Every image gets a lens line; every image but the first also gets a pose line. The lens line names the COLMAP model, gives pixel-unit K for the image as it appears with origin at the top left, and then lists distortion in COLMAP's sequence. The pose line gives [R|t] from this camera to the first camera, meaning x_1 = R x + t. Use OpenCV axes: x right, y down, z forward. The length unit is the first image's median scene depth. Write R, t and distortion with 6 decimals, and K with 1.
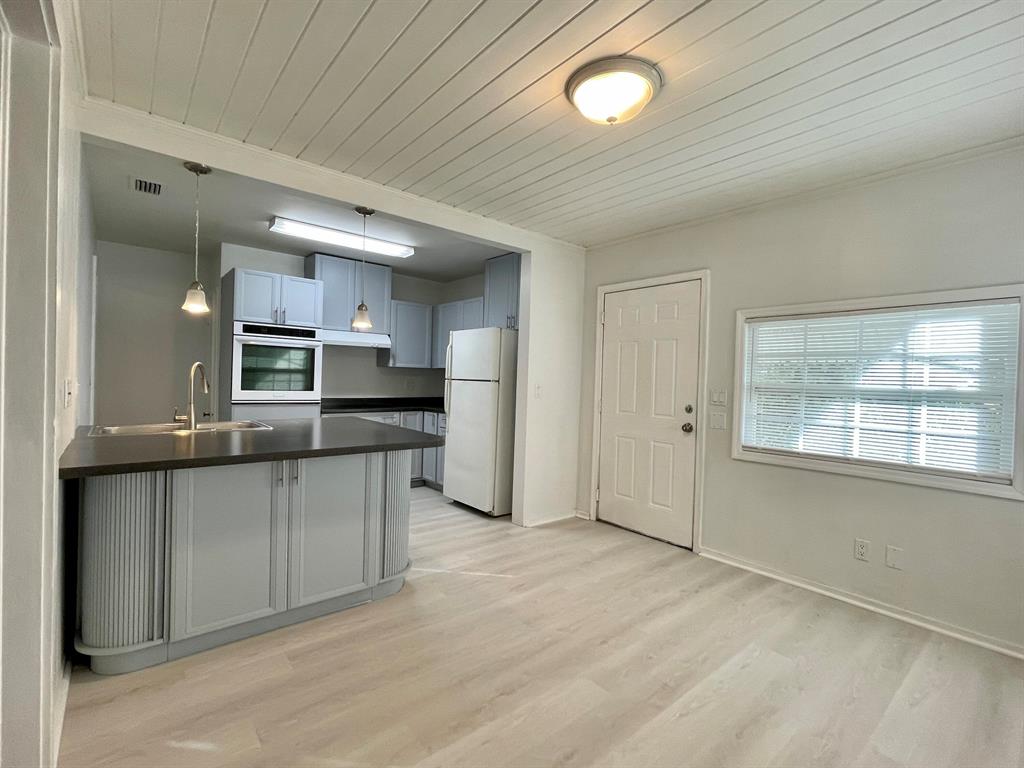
lens RADIAL K [[471.0, 0, 510.9], [0, 471.0, 386.3], [0, 0, 1]] dist [-0.000715, 0.000191]
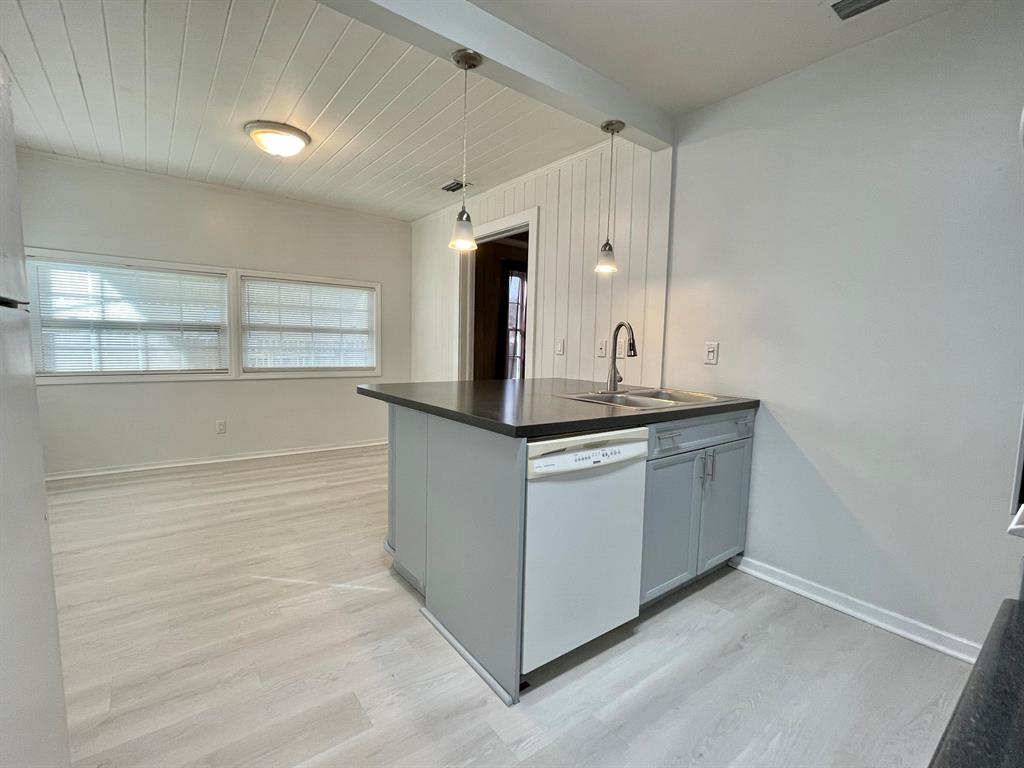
lens RADIAL K [[471.0, 0, 510.9], [0, 471.0, 386.3], [0, 0, 1]] dist [-0.000715, 0.000191]
pose [[-0.997906, -0.057844, 0.028946, -0.358219], [-0.054142, 0.991834, 0.115476, -0.014686], [-0.035390, 0.113667, -0.992888, 1.441008]]
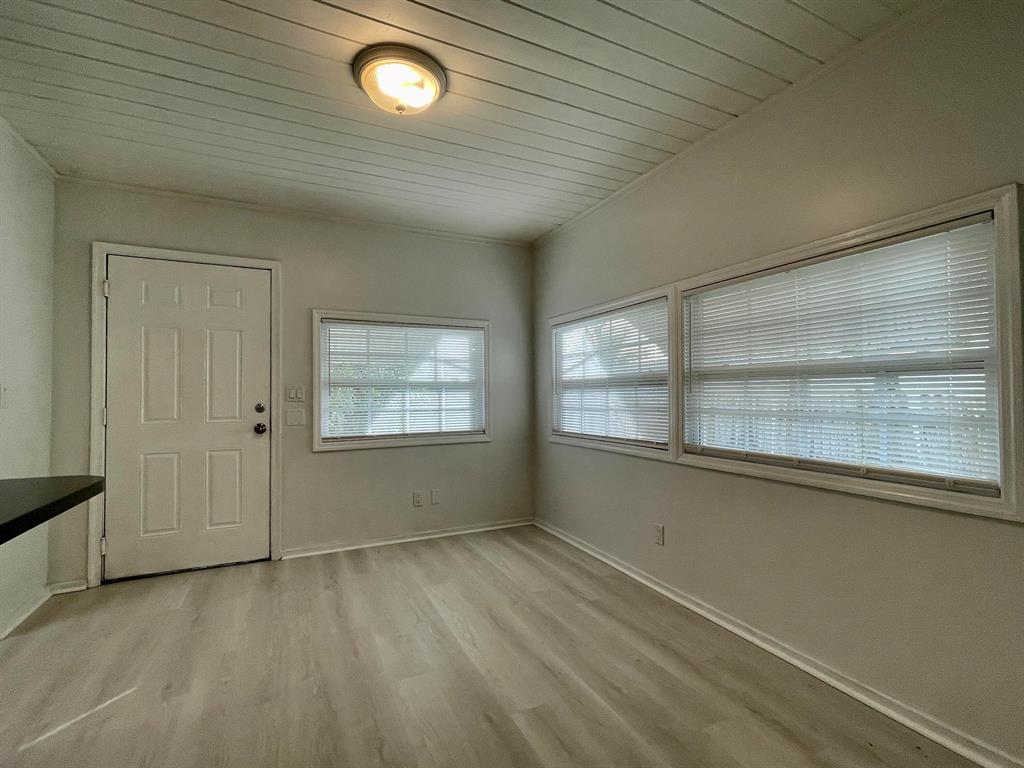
lens RADIAL K [[471.0, 0, 510.9], [0, 471.0, 386.3], [0, 0, 1]] dist [-0.000715, 0.000191]
pose [[0.244807, -0.013320, 0.969480, -0.390623], [0.031484, 0.999488, 0.005782, 0.015786], [-0.969060, 0.029108, 0.245101, 0.298092]]
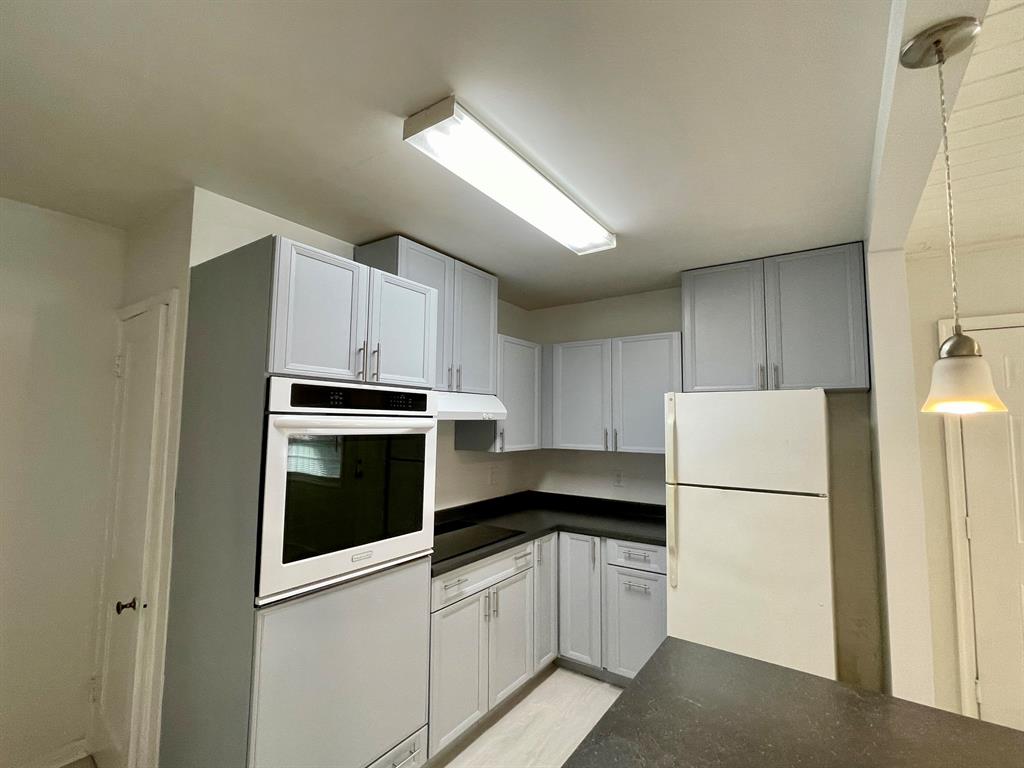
lens RADIAL K [[471.0, 0, 510.9], [0, 471.0, 386.3], [0, 0, 1]] dist [-0.000715, 0.000191]
pose [[0.964542, -0.000442, 0.263929, -0.577934], [0.023236, 0.996258, -0.083247, -0.109360], [-0.262905, 0.086428, 0.960943, 0.684965]]
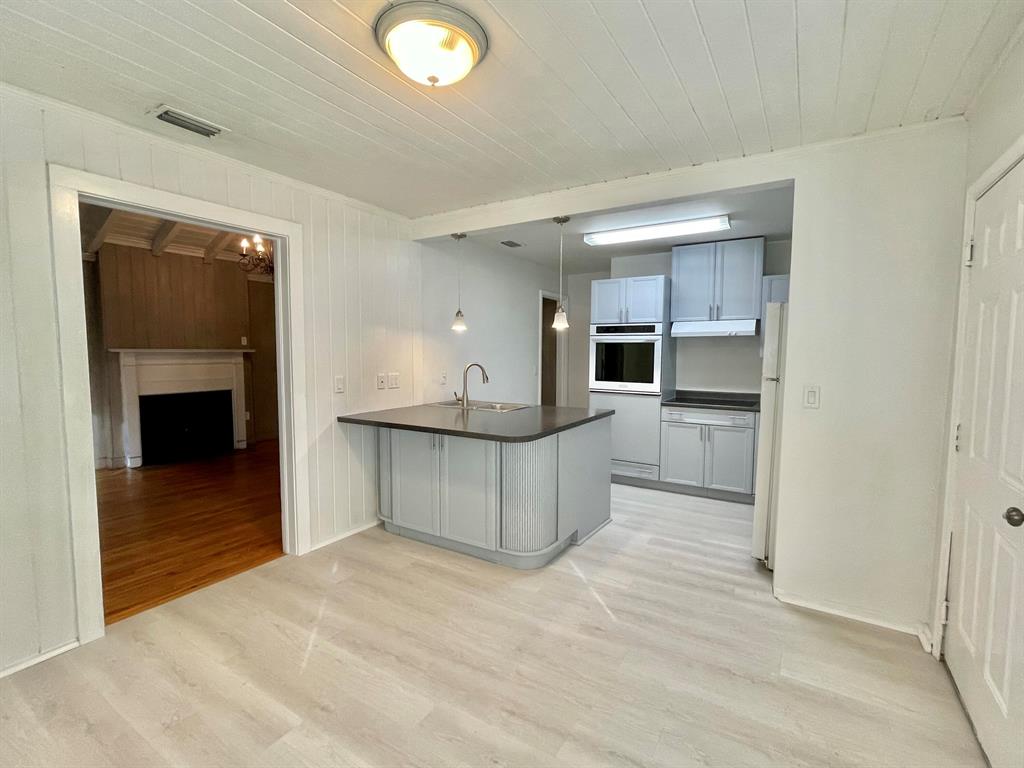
lens RADIAL K [[471.0, 0, 510.9], [0, 471.0, 386.3], [0, 0, 1]] dist [-0.000715, 0.000191]
pose [[0.312094, 0.042922, -0.949081, 0.597333], [-0.011047, 0.999075, 0.041550, -0.030160], [0.949987, -0.002483, 0.312280, 0.478475]]
